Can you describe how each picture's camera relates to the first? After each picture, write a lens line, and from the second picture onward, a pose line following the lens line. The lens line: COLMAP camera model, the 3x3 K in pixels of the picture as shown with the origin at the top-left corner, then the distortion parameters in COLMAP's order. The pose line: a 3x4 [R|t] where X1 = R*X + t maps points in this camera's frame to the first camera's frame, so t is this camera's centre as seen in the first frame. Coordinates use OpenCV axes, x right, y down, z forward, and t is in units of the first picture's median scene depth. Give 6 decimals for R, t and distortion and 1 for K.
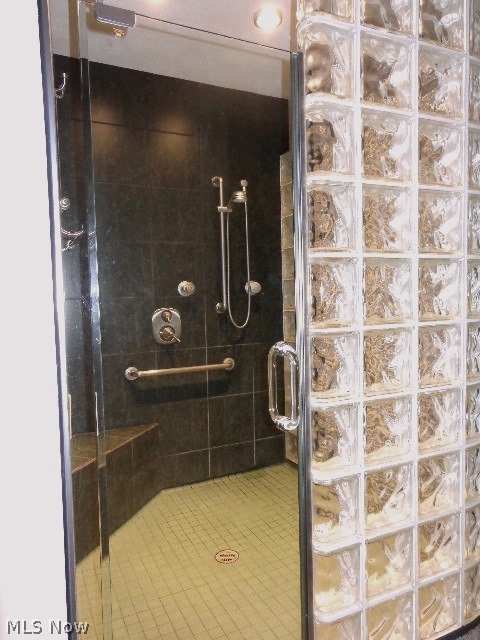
lens RADIAL K [[443.4, 0, 240.0], [0, 443.4, 319.4], [0, 0, 1]] dist [-0.010781, 0.005563]
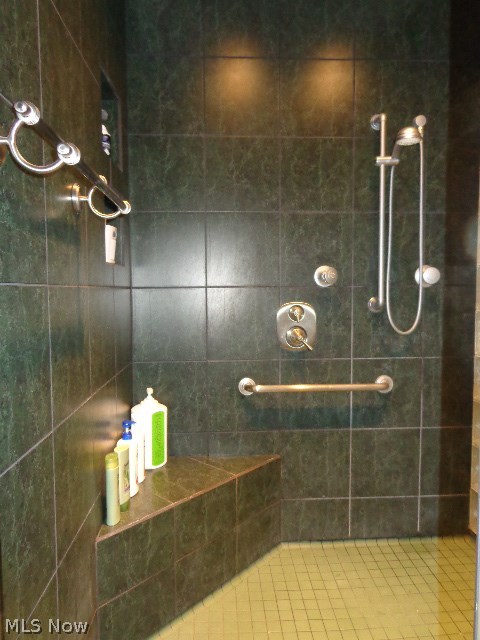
lens RADIAL K [[443.4, 0, 236.9], [0, 443.4, 323.9], [0, 0, 1]] dist [-0.010781, 0.005563]
pose [[0.919227, 0.047068, -0.390904, 0.030877], [-0.038817, 0.998826, 0.028988, -0.006755], [0.391809, -0.011473, 0.919975, 0.276562]]
